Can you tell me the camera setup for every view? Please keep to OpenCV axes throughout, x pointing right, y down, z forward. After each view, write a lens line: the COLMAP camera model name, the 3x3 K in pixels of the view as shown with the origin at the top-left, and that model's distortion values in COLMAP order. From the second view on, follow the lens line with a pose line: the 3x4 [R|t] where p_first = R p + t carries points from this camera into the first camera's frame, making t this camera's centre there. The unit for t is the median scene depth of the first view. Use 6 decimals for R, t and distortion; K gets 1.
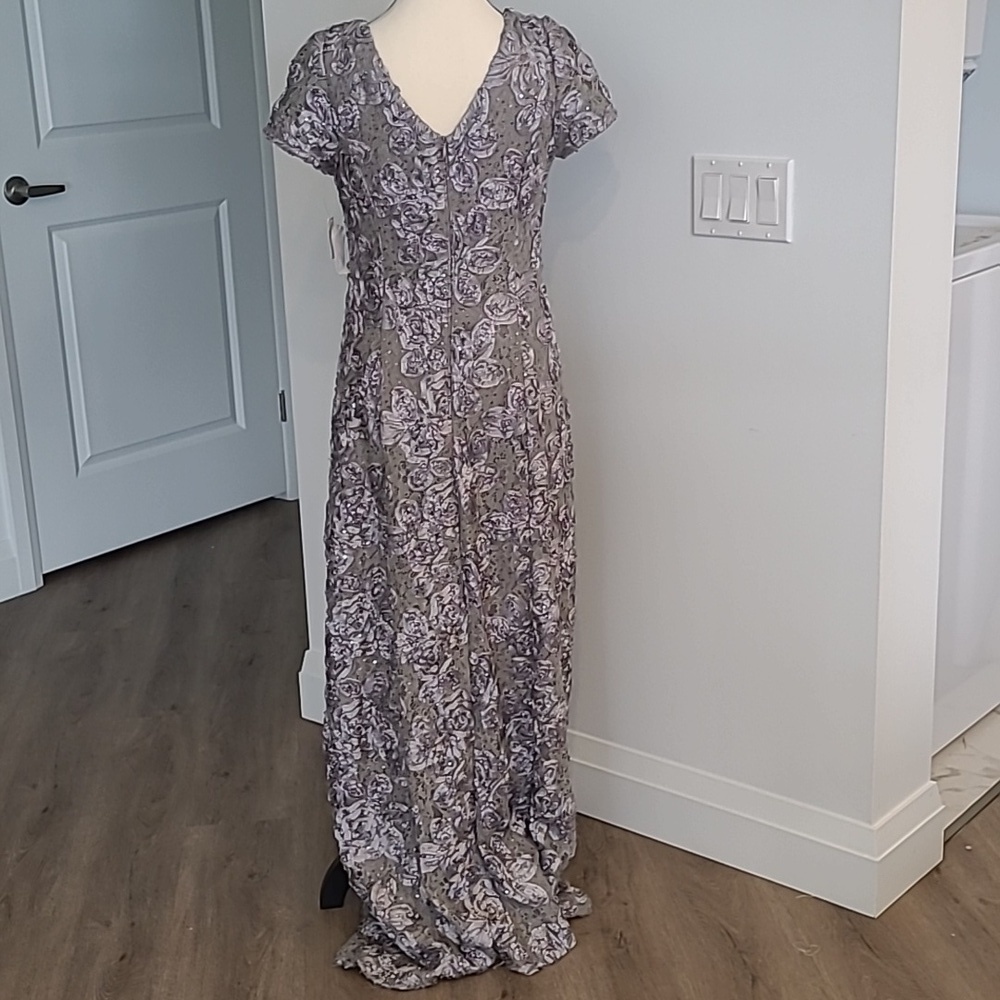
lens RADIAL K [[1713.8, 0, 498.3], [0, 1713.8, 503.8], [0, 0, 1]] dist [0.061280, 0.000000]
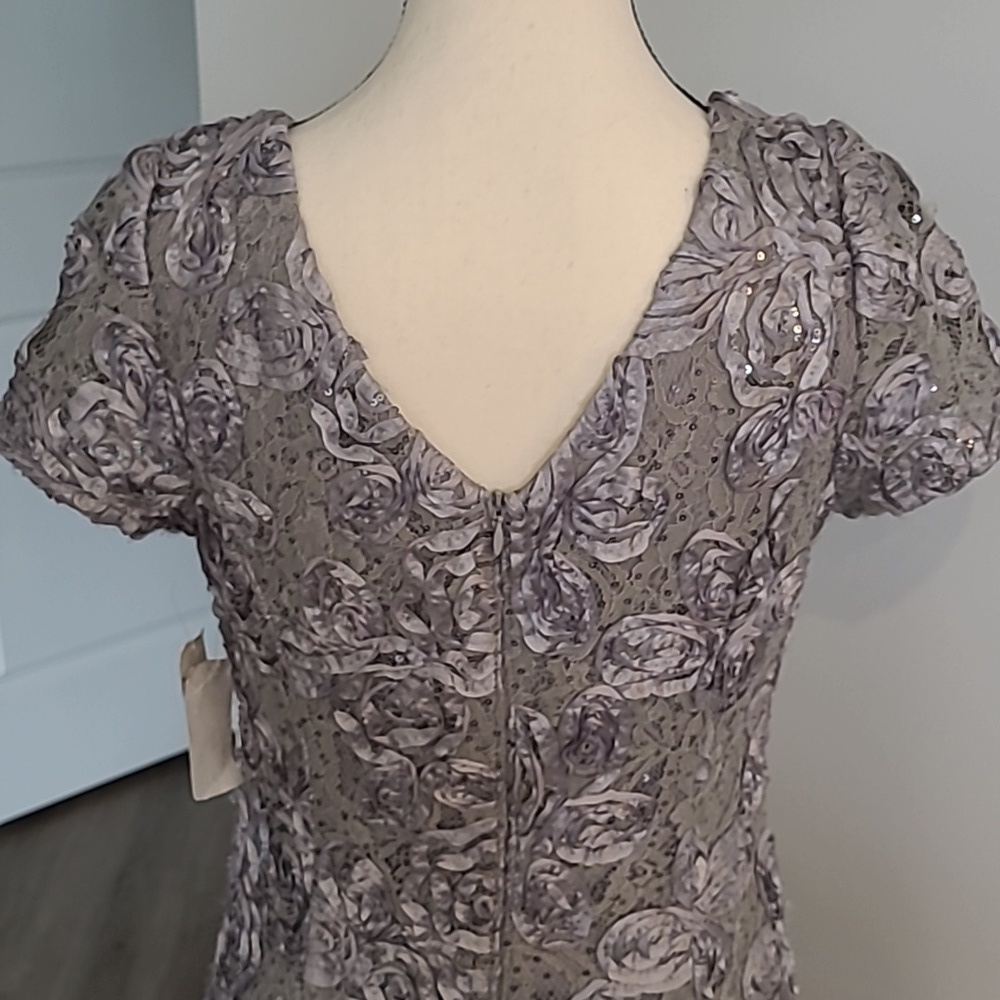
lens RADIAL K [[1713.8, 0, 501.0], [0, 1713.8, 496.0], [0, 0, 1]] dist [0.061280, 0.000000]
pose [[0.995139, 0.059117, -0.078758, -0.006039], [-0.057888, 0.998164, 0.017799, -0.216219], [0.079665, -0.013154, 0.996735, 0.673060]]
